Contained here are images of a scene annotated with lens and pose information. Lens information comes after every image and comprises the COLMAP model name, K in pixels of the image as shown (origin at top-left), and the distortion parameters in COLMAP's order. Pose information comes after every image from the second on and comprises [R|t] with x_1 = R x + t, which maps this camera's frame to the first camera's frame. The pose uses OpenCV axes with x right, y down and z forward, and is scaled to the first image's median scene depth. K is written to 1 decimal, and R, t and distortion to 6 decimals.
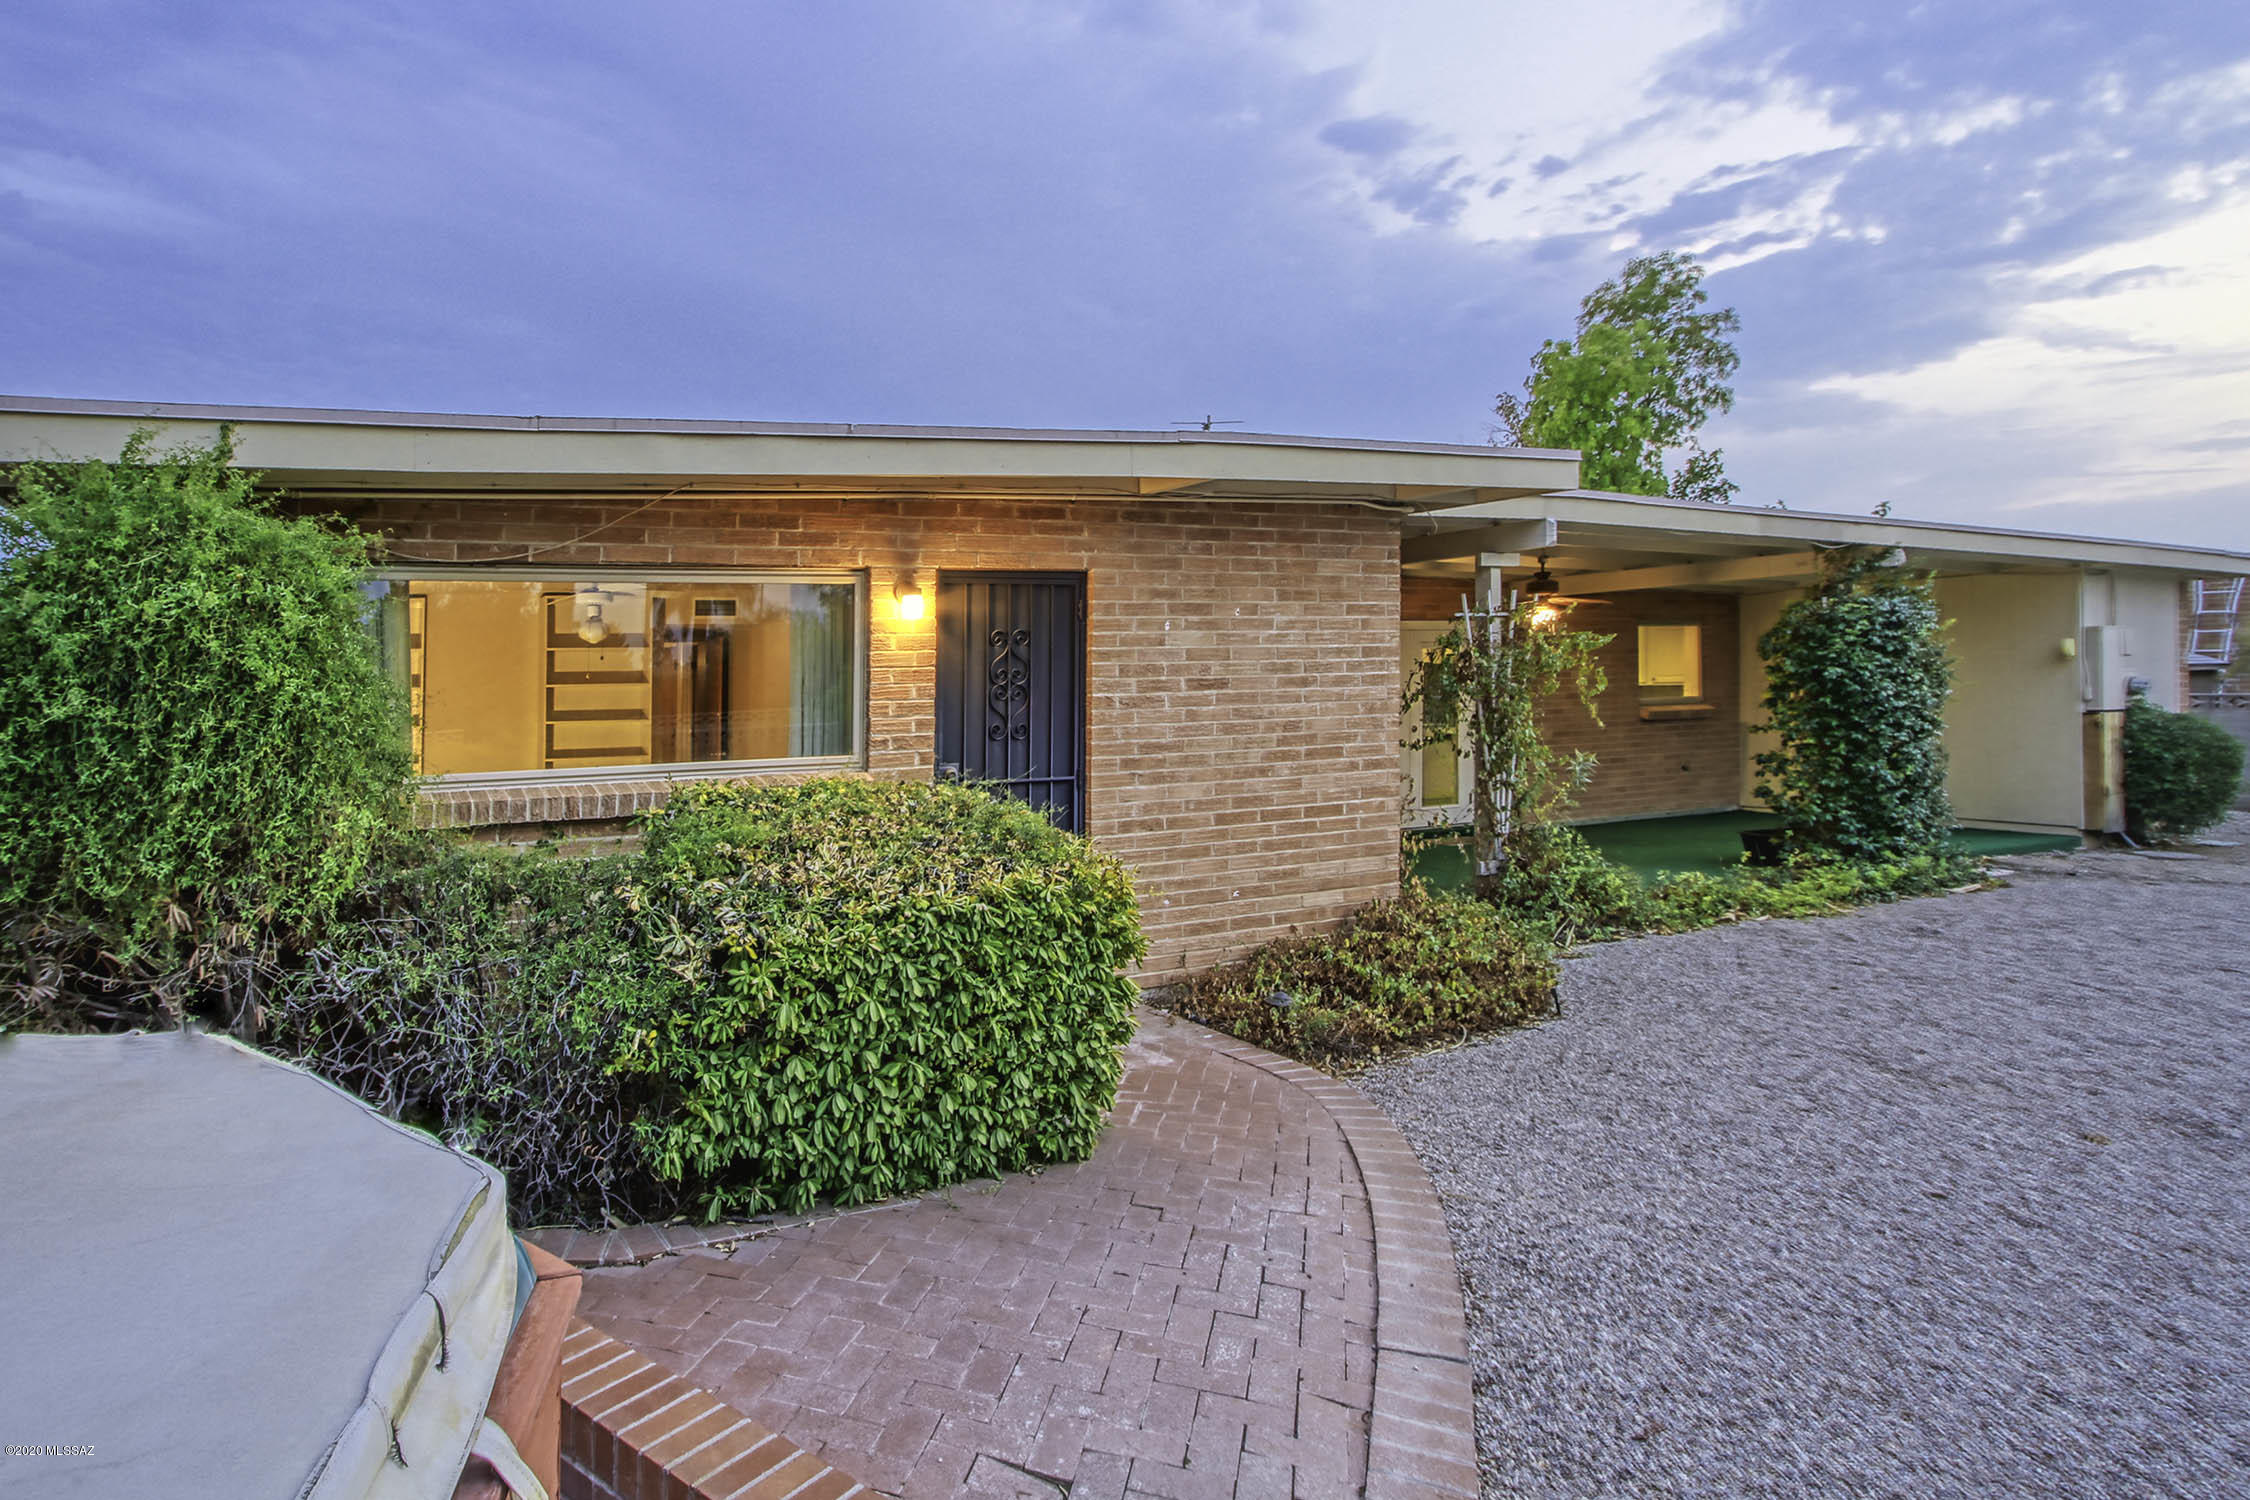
lens RADIAL K [[1049.3, 0, 1058.4], [0, 1049.3, 679.1], [0, 0, 1]] dist [-0.013344, 0.000254]
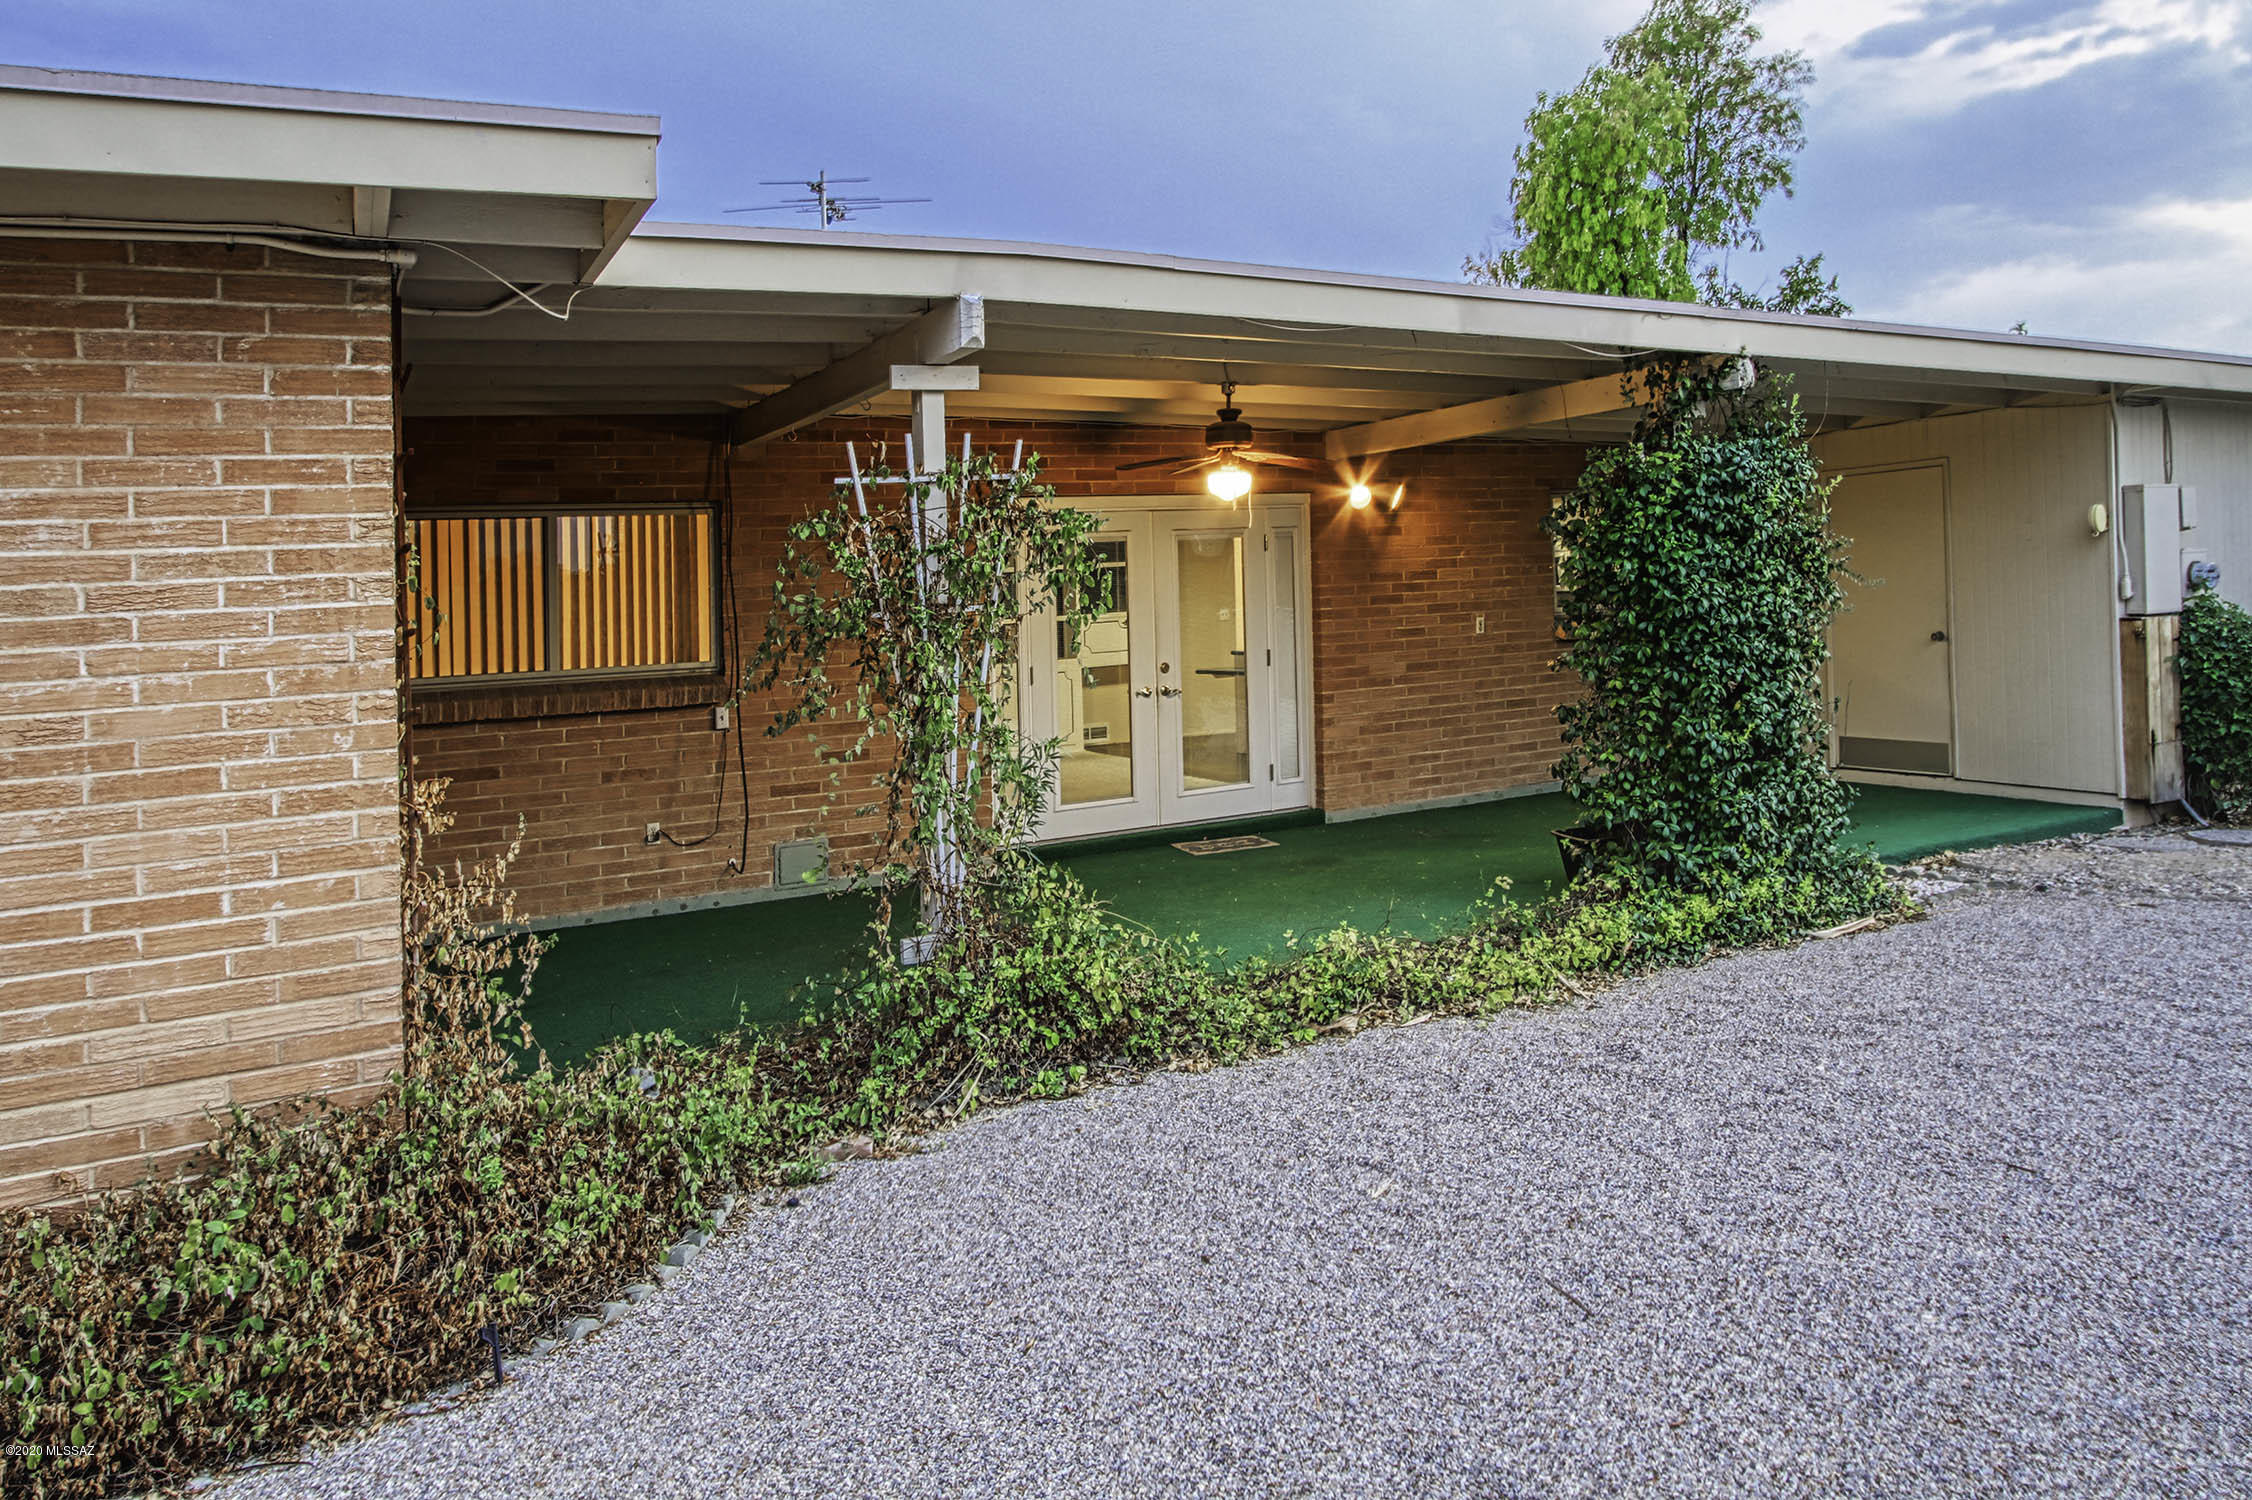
lens RADIAL K [[1429.4, 0, 1171.2], [0, 1429.4, 582.2], [0, 0, 1]] dist [-0.007654, 0.001839]
pose [[0.995420, -0.022795, 0.092840, 0.410627], [0.022819, 0.999739, 0.000811, -0.005461], [-0.092834, 0.001312, 0.995681, 0.218163]]
